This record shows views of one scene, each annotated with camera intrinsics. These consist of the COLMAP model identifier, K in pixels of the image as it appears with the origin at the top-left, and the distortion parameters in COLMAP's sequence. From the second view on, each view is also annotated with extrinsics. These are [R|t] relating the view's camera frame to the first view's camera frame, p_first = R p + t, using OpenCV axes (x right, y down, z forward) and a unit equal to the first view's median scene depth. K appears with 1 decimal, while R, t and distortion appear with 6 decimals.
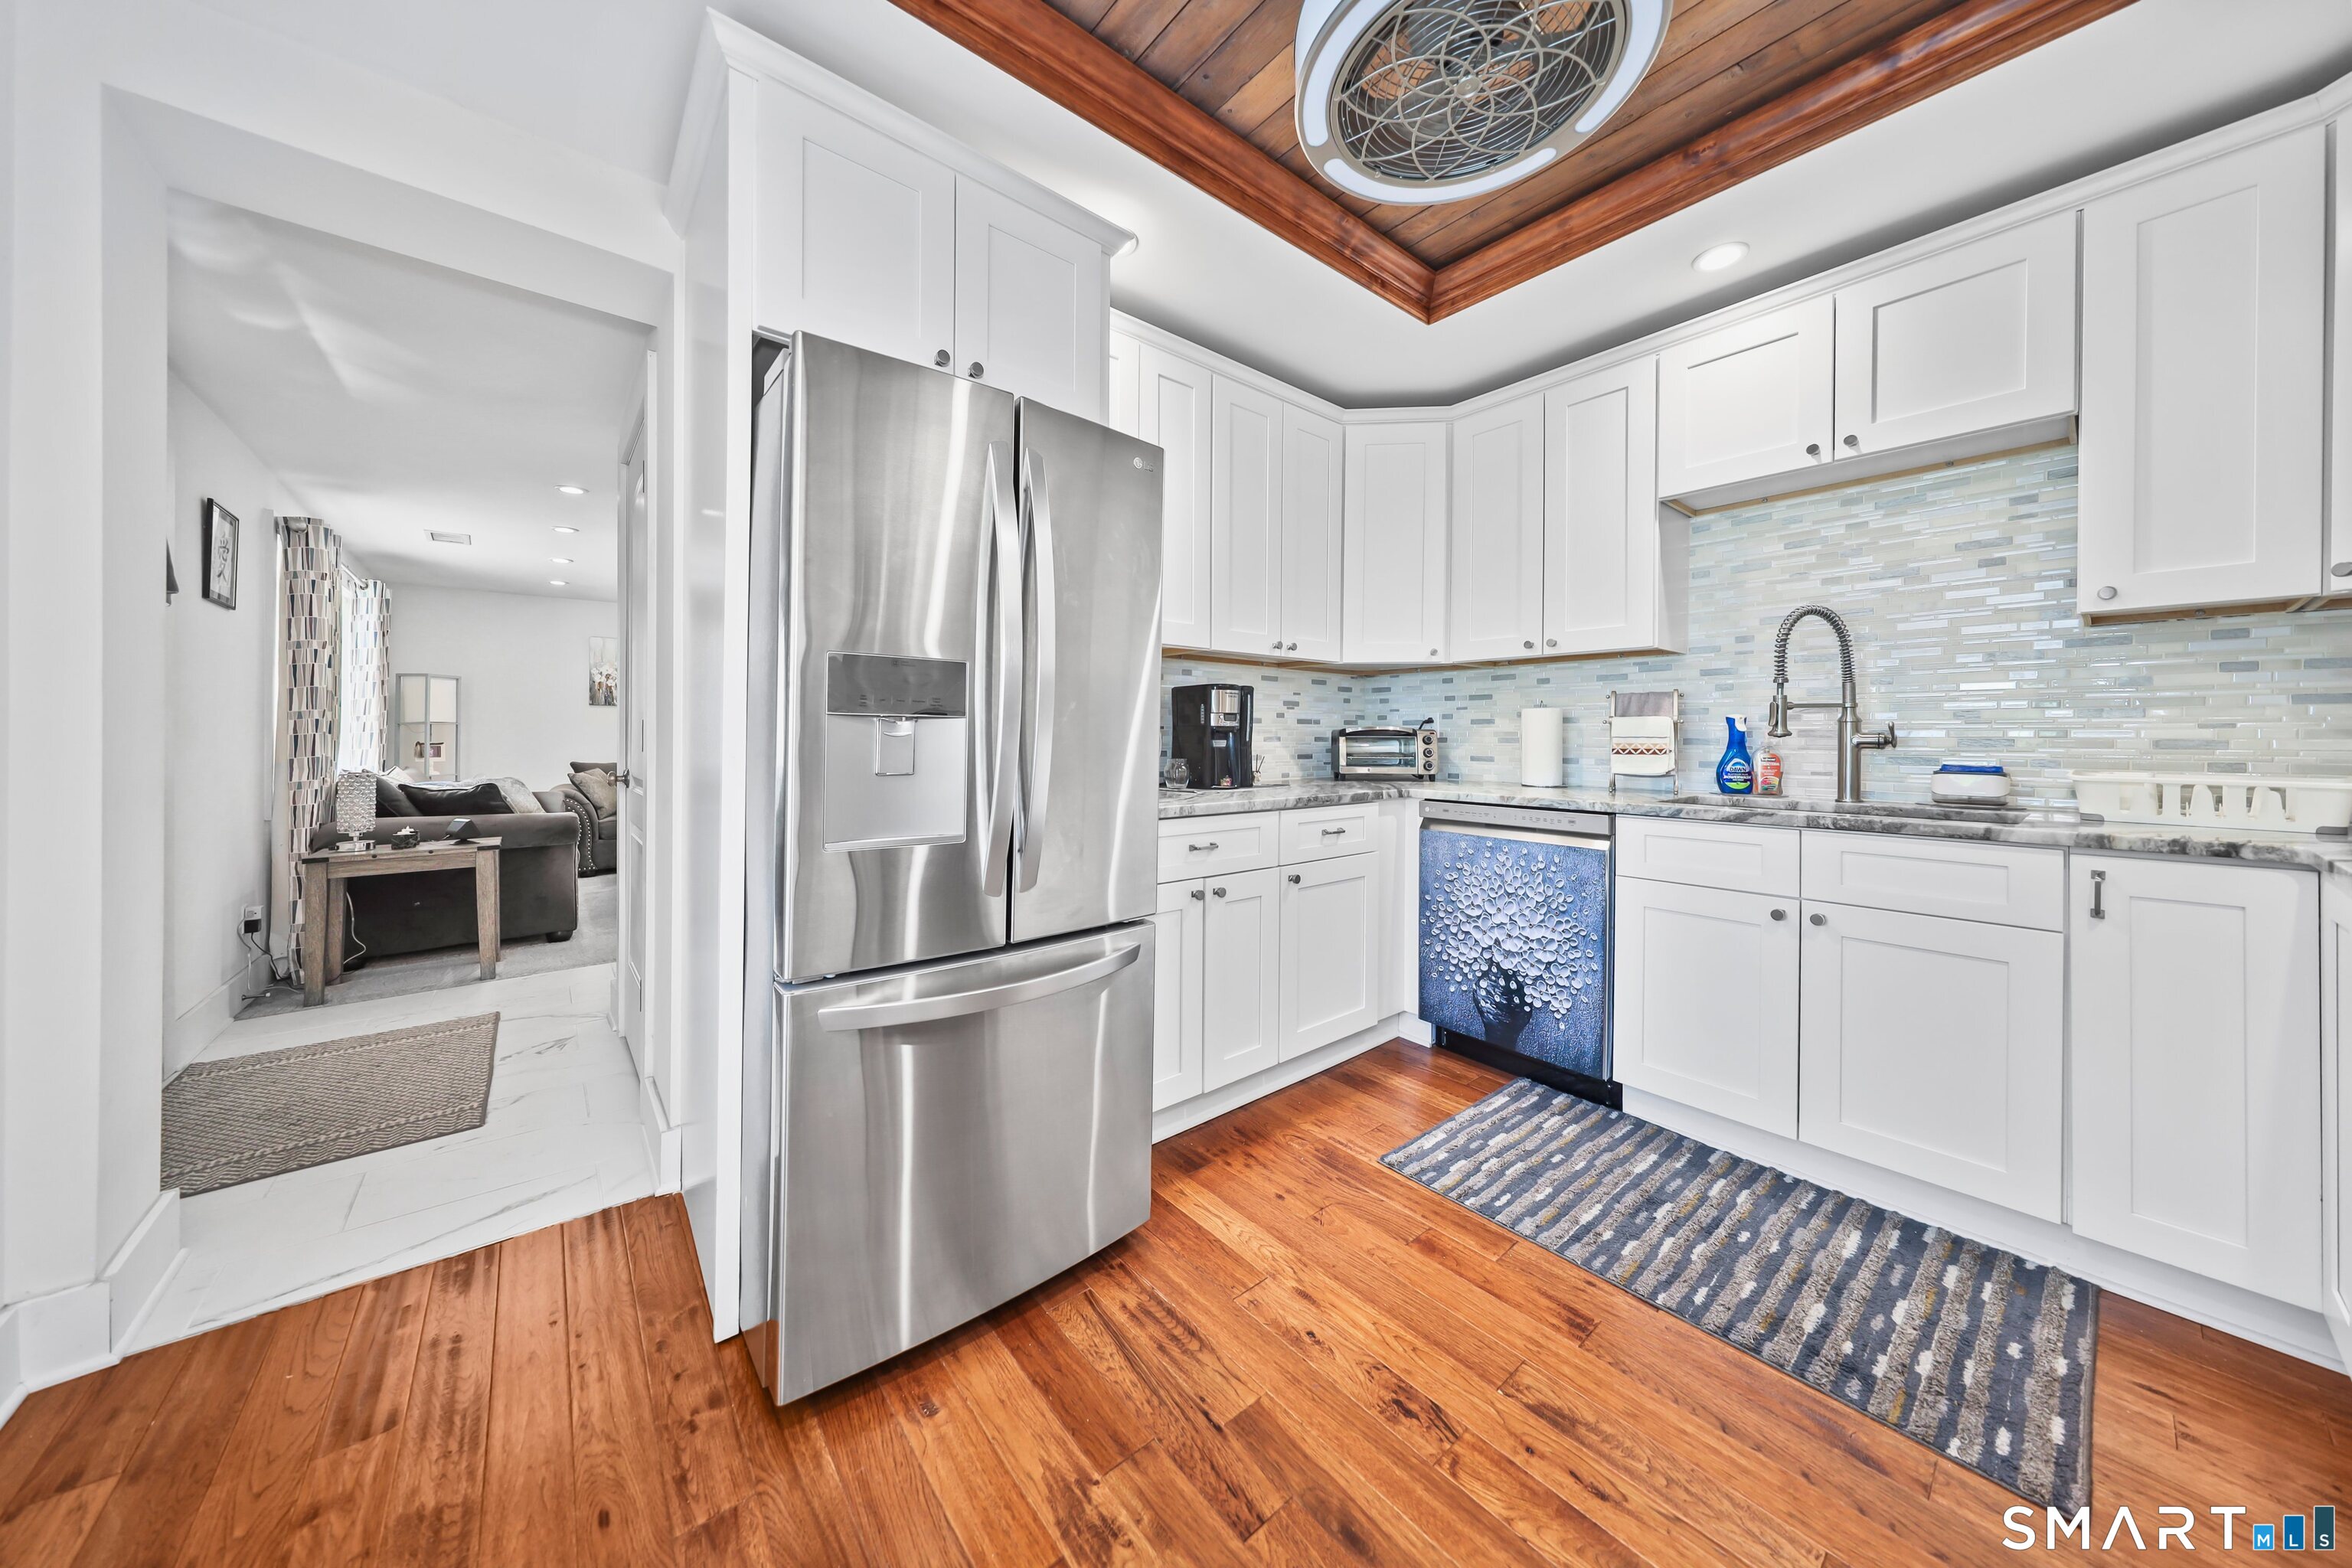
lens RADIAL K [[769.6, 0, 1160.9], [0, 769.6, 733.6], [0, 0, 1]] dist [0.009061, 0.000038]
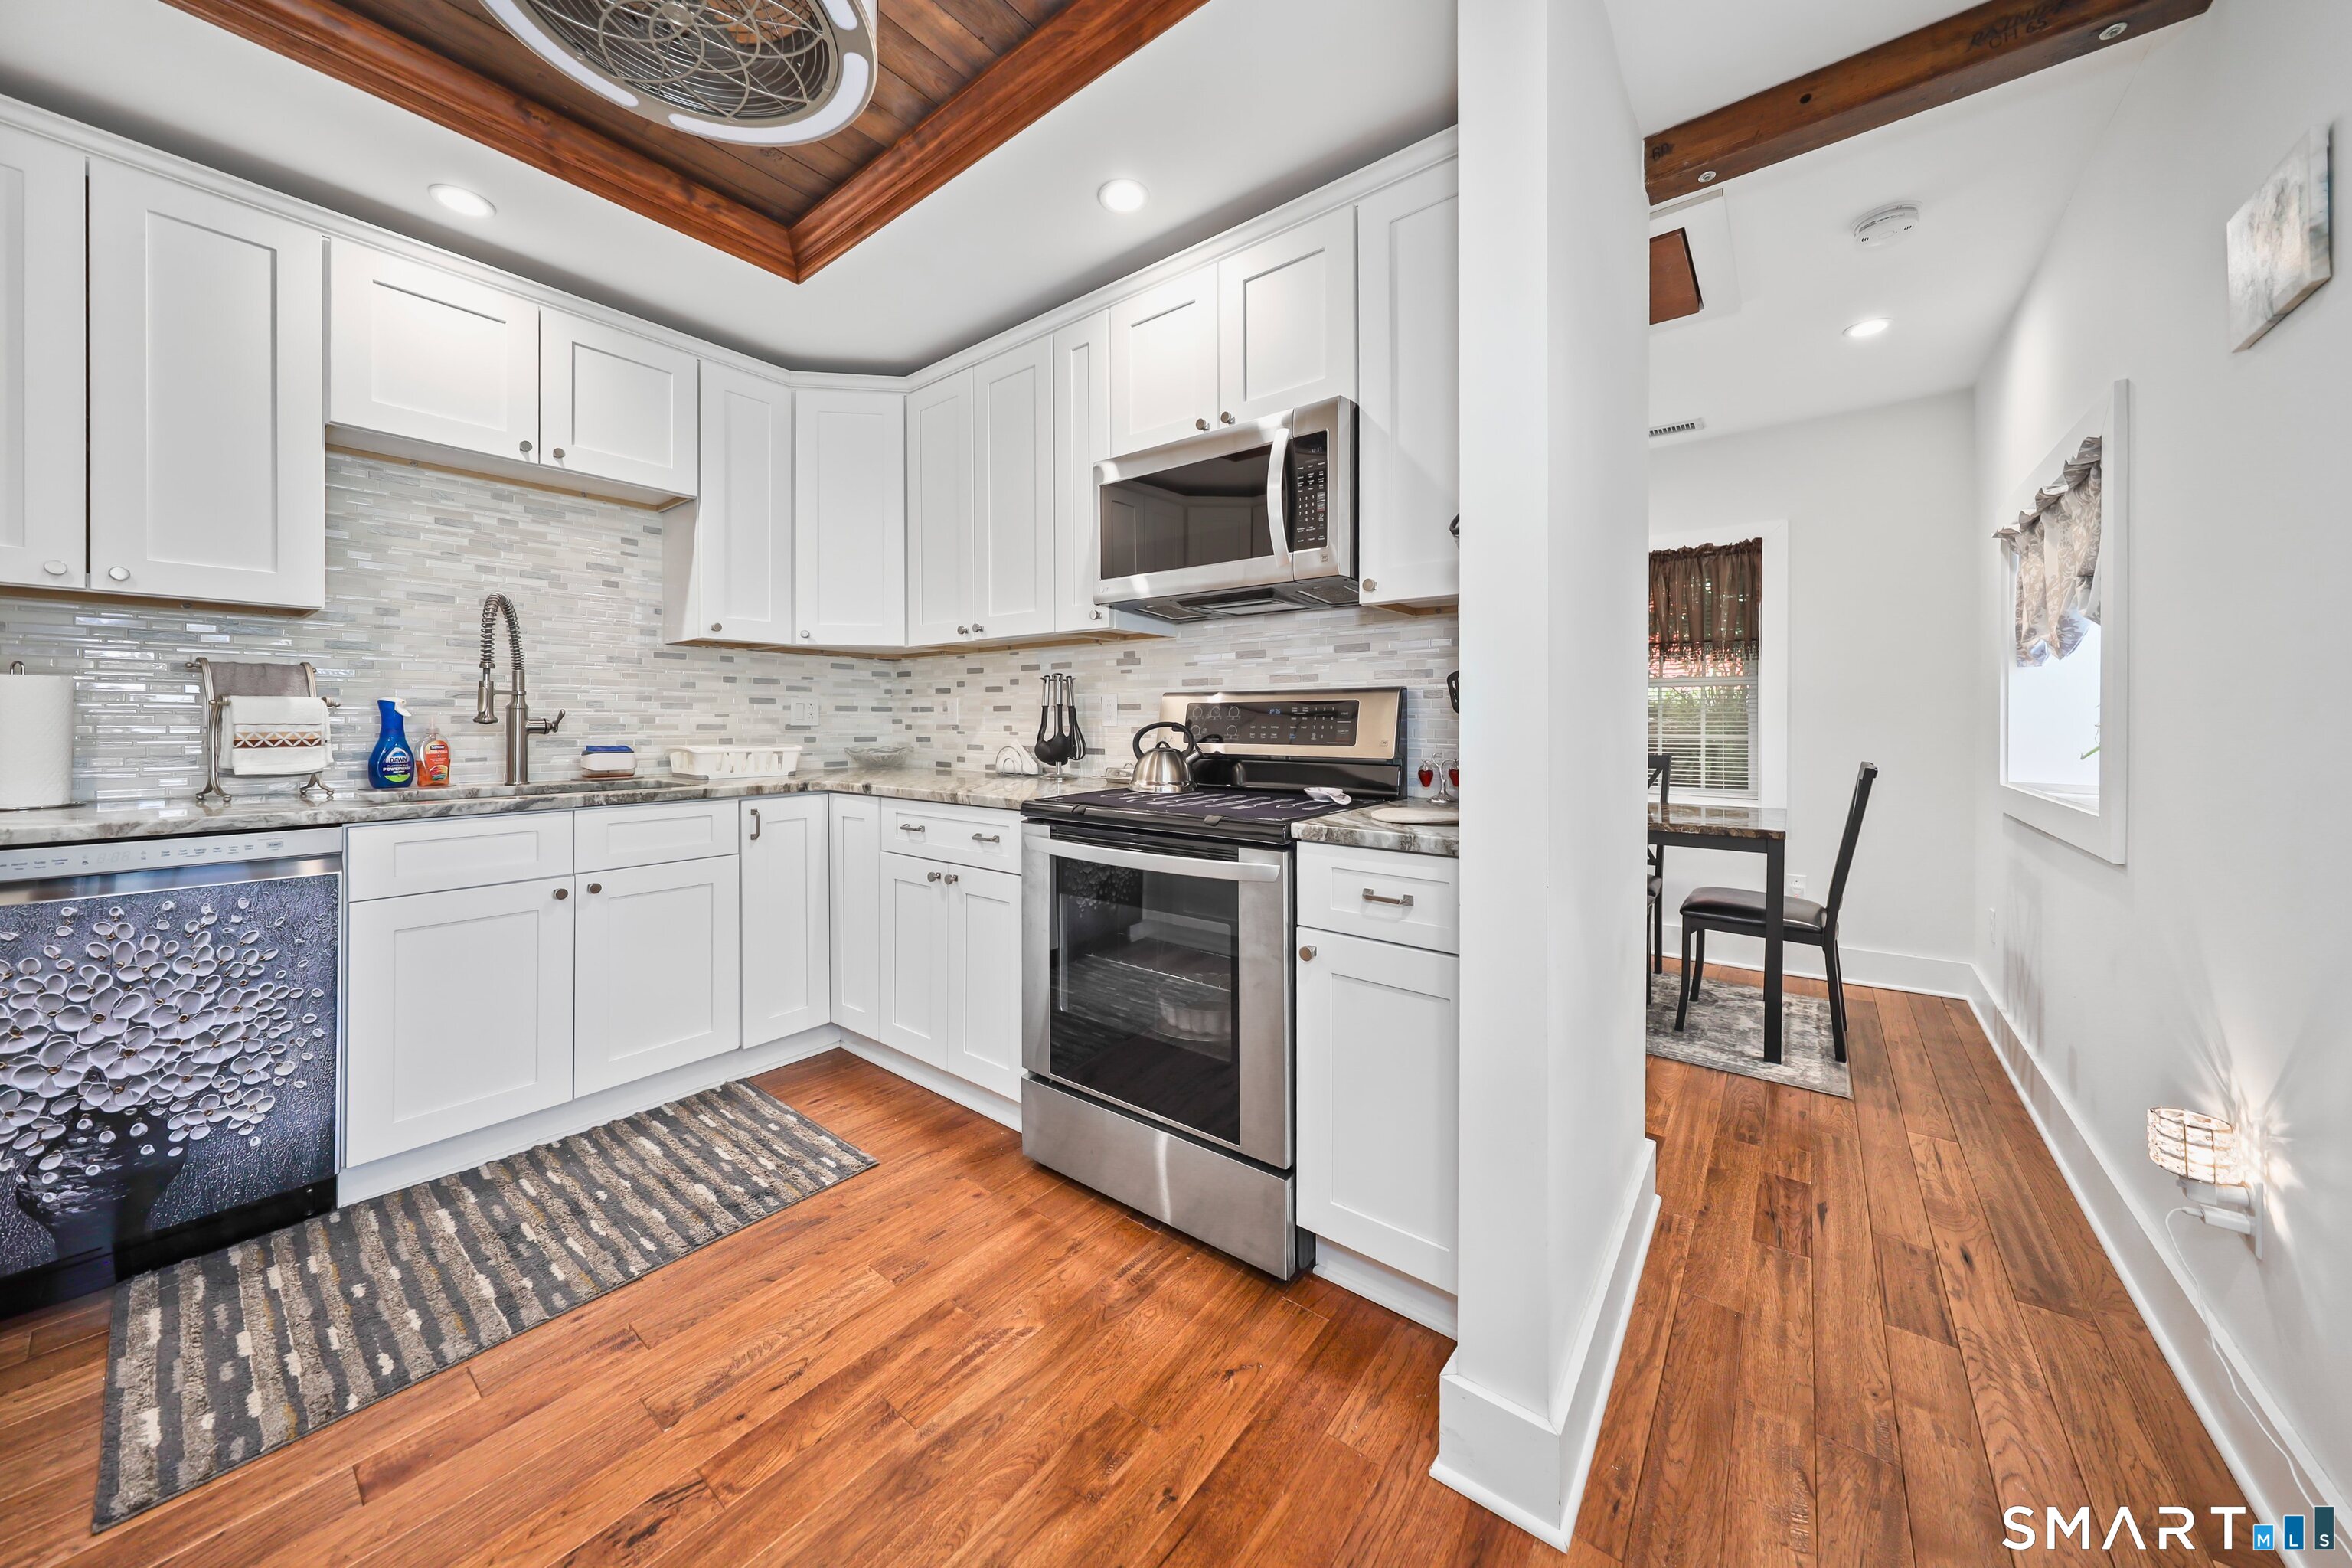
lens RADIAL K [[789.8, 0, 1186.0], [0, 789.8, 717.2], [0, 0, 1]] dist [0.000149, -0.000091]
pose [[-0.225497, 0.003505, 0.974238, -0.412999], [-0.004504, 0.999979, -0.004640, -0.002944], [-0.974233, -0.005434, -0.225477, 0.401722]]
